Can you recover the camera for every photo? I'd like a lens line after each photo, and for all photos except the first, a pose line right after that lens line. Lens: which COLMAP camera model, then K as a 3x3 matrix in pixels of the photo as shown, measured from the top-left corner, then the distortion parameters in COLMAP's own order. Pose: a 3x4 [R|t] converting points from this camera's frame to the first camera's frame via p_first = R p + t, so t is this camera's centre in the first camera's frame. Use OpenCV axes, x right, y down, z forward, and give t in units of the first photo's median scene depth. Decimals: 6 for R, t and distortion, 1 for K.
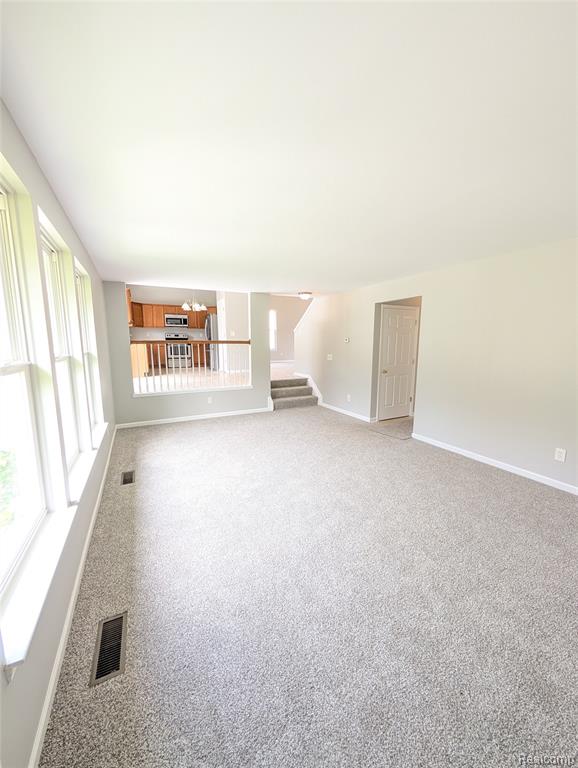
lens RADIAL K [[290.7, 0, 286.6], [0, 290.7, 383.7], [0, 0, 1]] dist [0.001273, -0.000097]
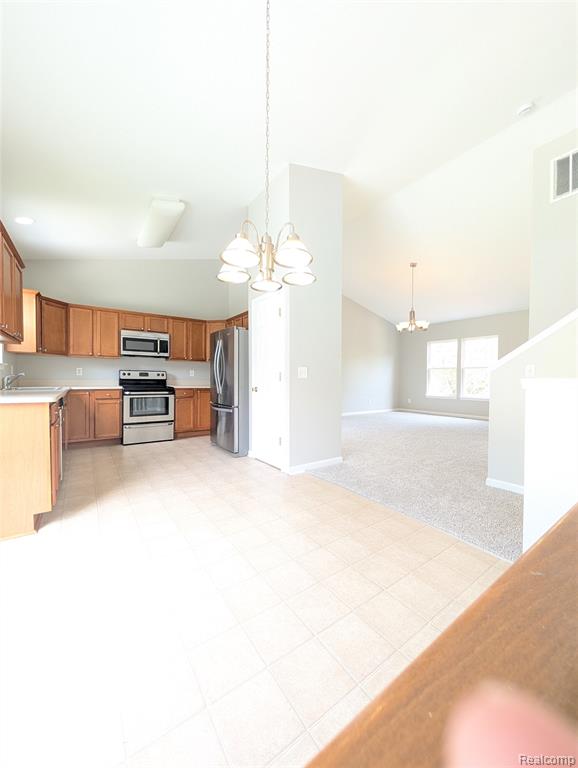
lens RADIAL K [[290.7, 0, 288.1], [0, 290.7, 382.3], [0, 0, 1]] dist [0.001273, -0.000097]
pose [[0.991059, 0.006419, 0.133268, -0.212869], [0.010250, 0.992227, -0.124016, -0.093484], [-0.133028, 0.124274, 0.983290, 0.511928]]
